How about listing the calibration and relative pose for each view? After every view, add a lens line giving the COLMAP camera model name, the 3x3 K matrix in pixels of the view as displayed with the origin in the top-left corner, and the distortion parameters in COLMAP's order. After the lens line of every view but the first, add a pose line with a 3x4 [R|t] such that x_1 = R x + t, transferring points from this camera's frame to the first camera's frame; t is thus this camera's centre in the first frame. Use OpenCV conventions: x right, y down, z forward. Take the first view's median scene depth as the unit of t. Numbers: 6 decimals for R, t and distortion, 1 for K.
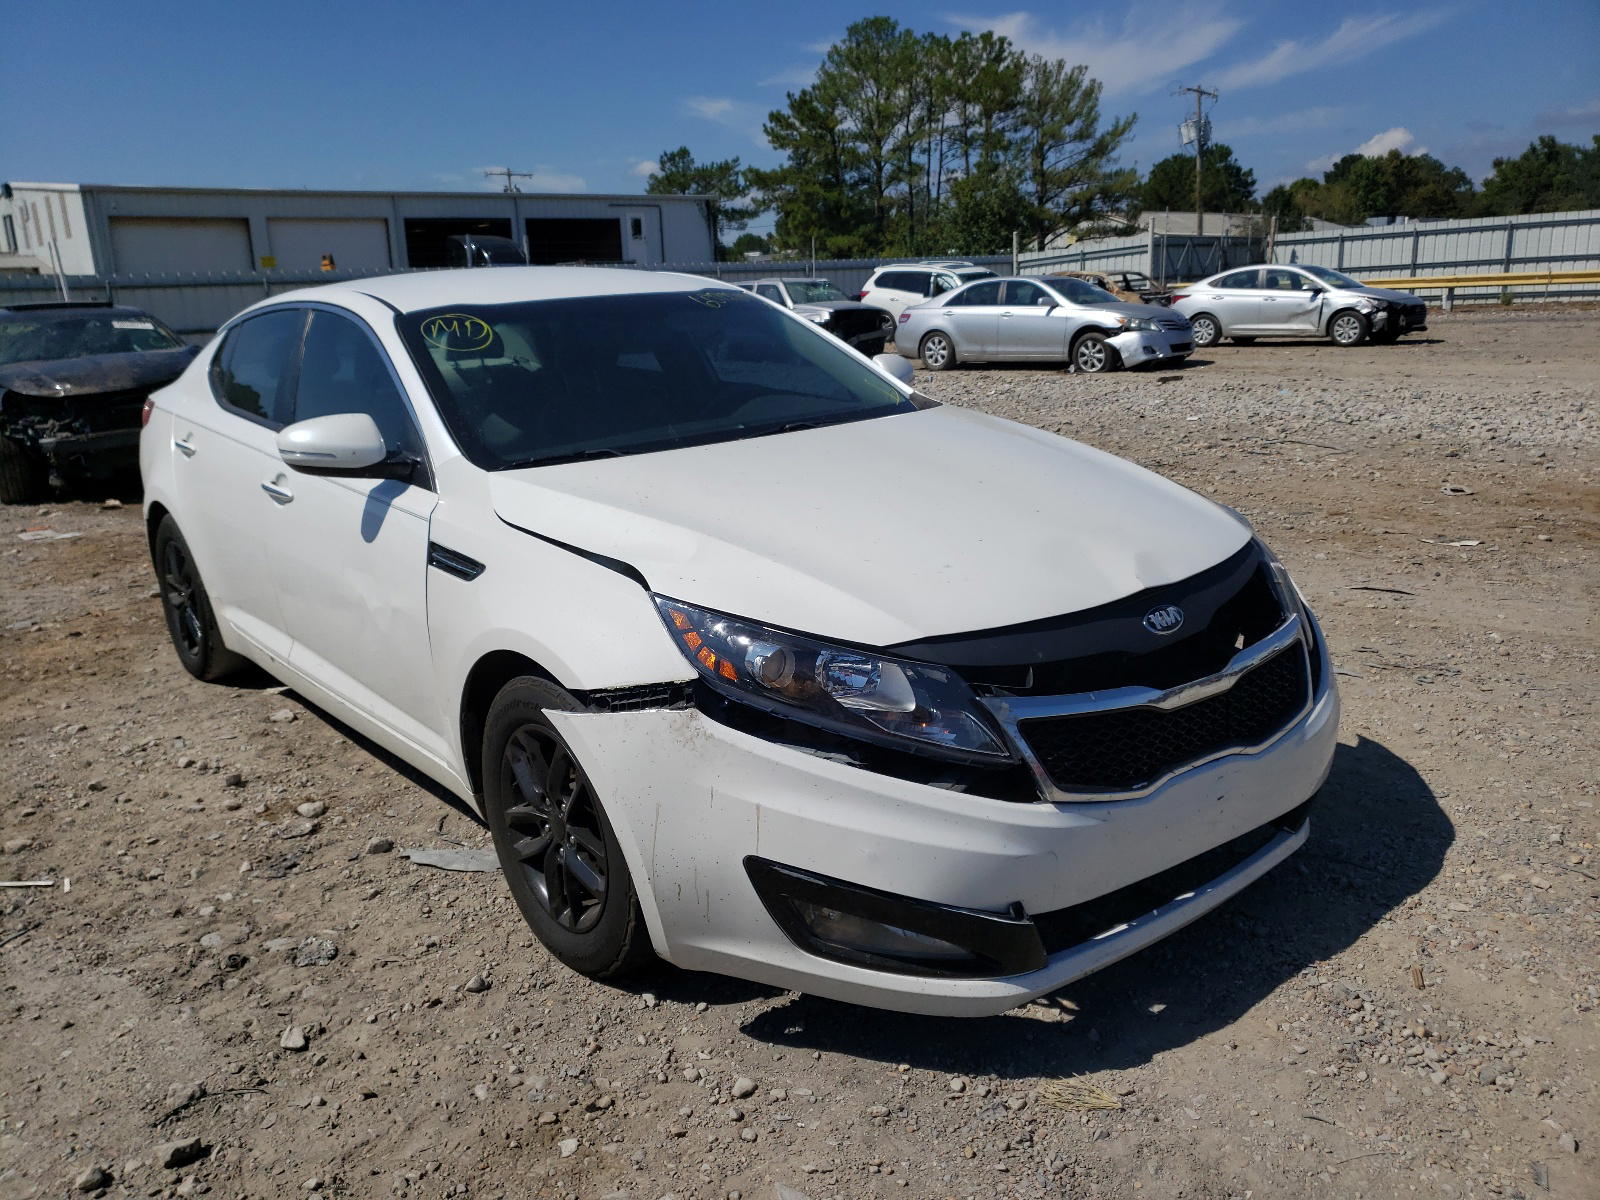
lens RADIAL K [[1260.4, 0, 800.4], [0, 1260.4, 554.1], [0, 0, 1]] dist [0.003071, 0.008659]
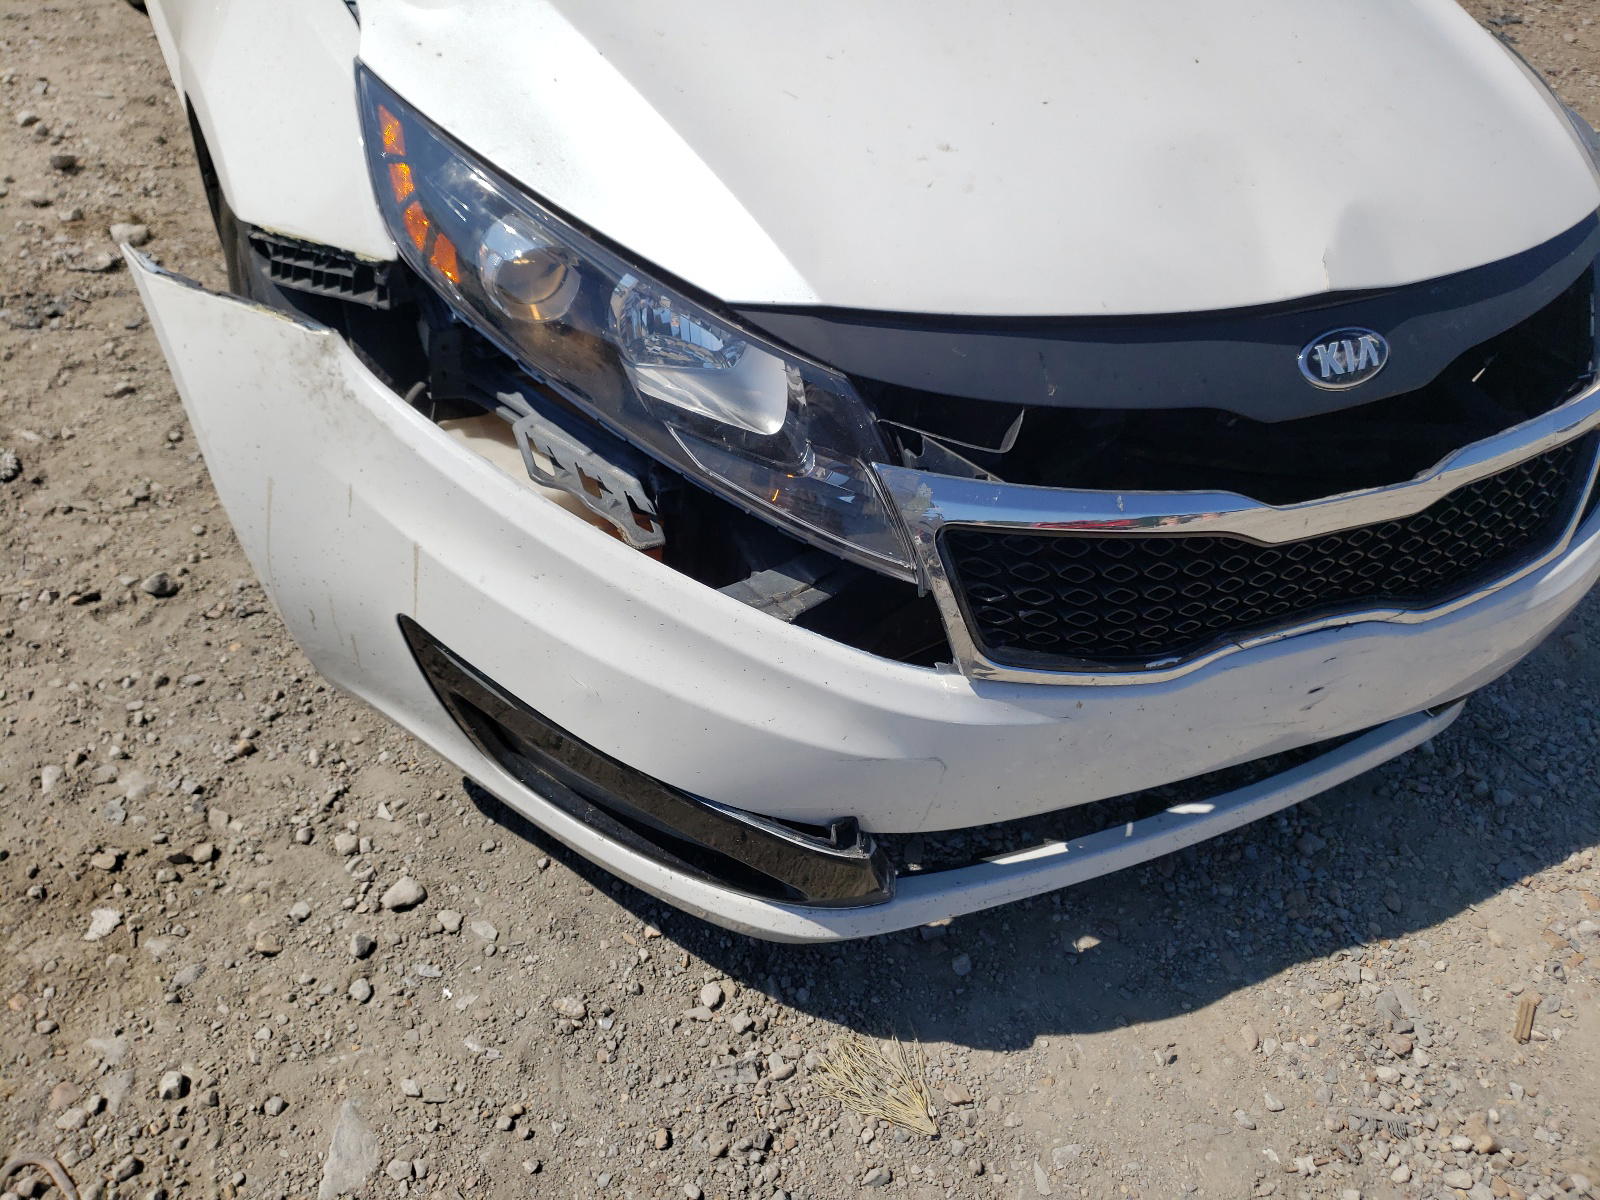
lens RADIAL K [[1260.4, 0, 800.4], [0, 1260.4, 554.1], [0, 0, 1]] dist [0.003071, 0.008659]
pose [[0.958304, 0.272135, -0.087151, 0.154301], [-0.208530, 0.874538, 0.437834, -0.057877], [0.195367, -0.401405, 0.894822, 0.504046]]
